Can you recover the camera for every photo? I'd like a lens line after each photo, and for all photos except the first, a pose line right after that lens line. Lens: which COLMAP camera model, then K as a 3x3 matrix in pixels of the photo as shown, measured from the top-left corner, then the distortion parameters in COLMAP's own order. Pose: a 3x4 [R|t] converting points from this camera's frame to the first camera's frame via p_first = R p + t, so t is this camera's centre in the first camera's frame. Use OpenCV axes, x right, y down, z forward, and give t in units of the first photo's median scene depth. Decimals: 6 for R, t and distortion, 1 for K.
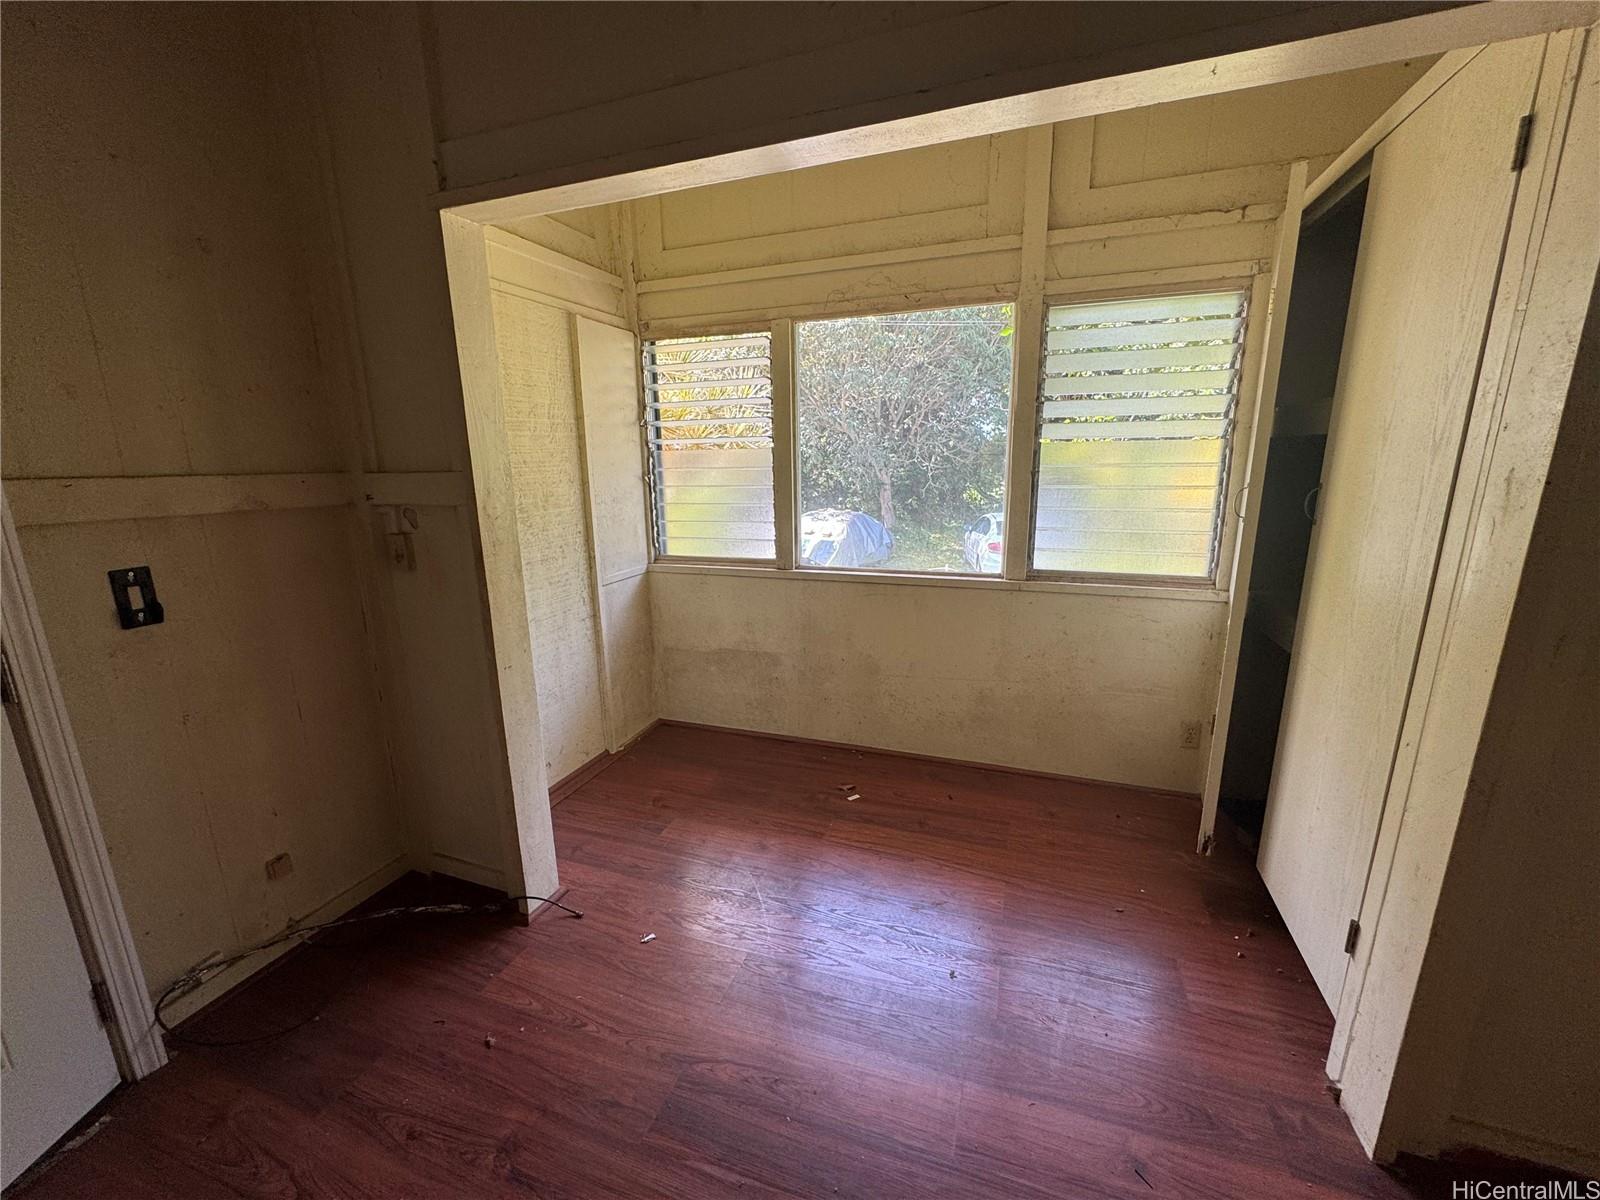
lens RADIAL K [[634.9, 0, 798.9], [0, 634.9, 600.2], [0, 0, 1]] dist [-0.004733, 0.000671]
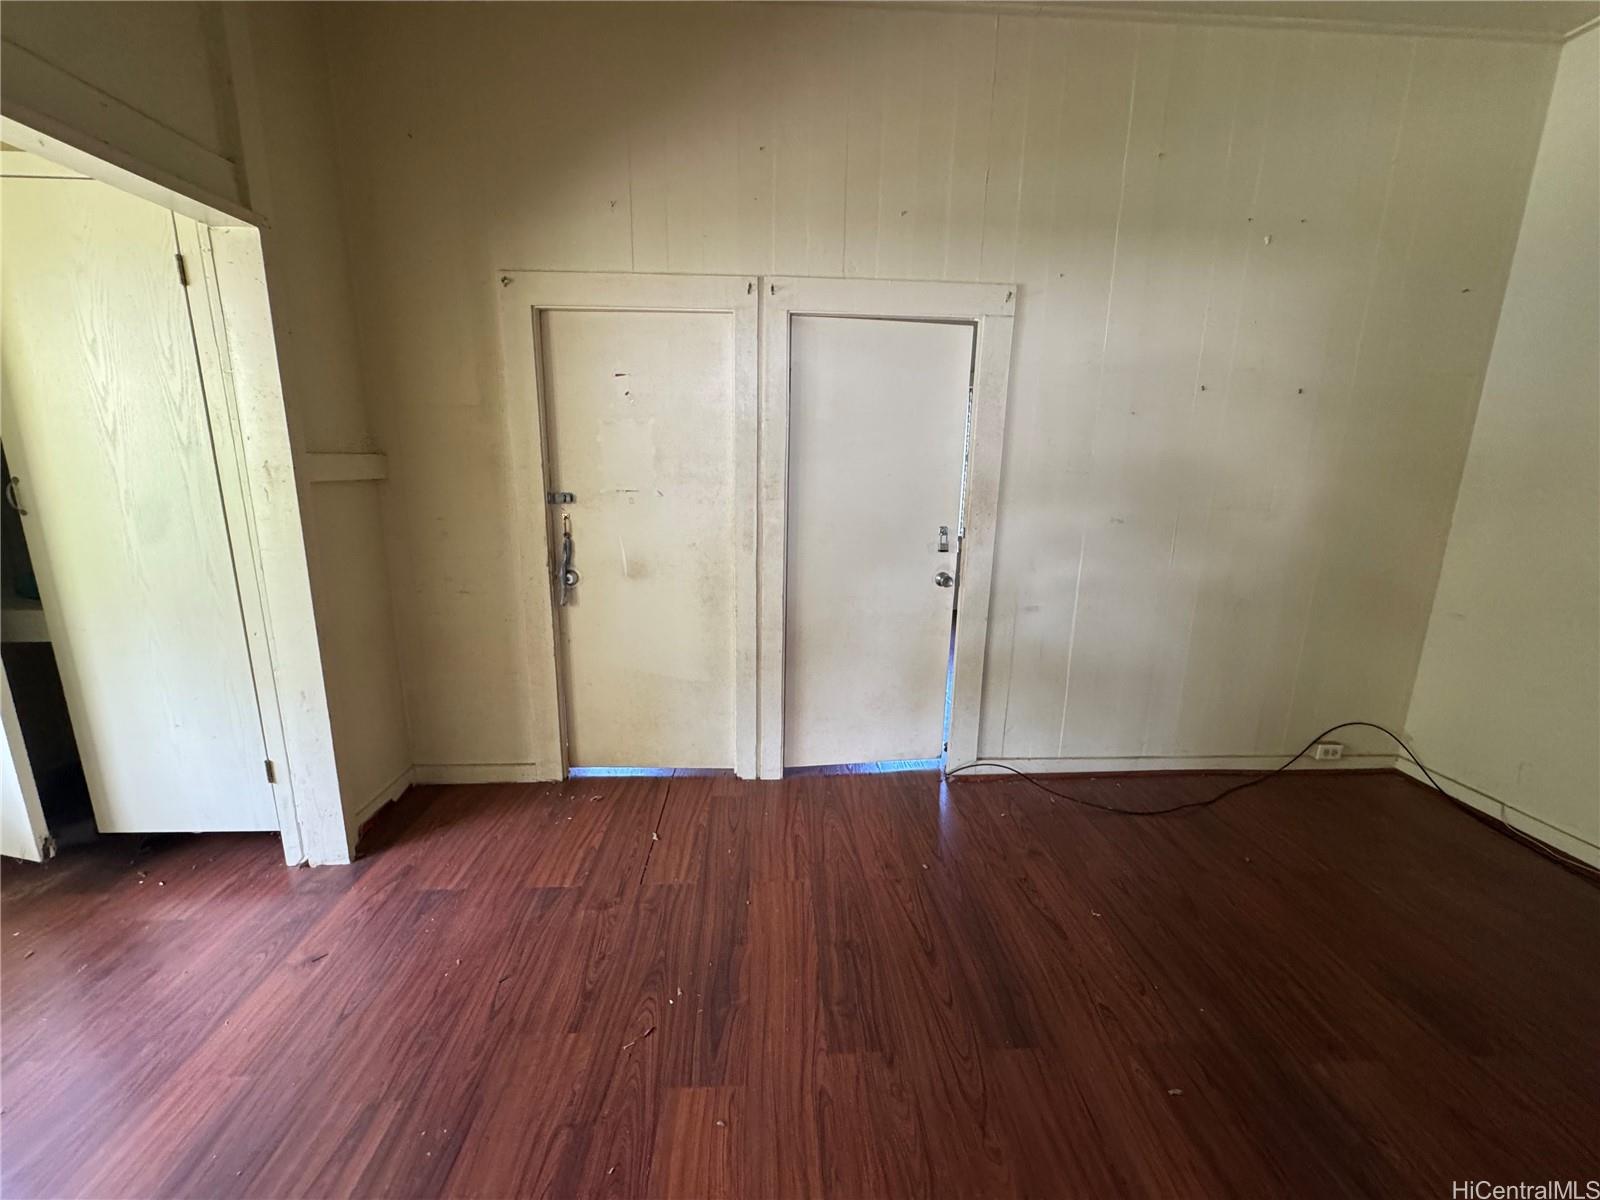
lens RADIAL K [[634.9, 0, 798.9], [0, 634.9, 600.2], [0, 0, 1]] dist [-0.004733, 0.000671]
pose [[-0.386063, -0.191876, 0.902296, -0.946987], [0.195593, 0.938862, 0.283339, -0.035732], [-0.901498, 0.285870, -0.324931, 0.241585]]
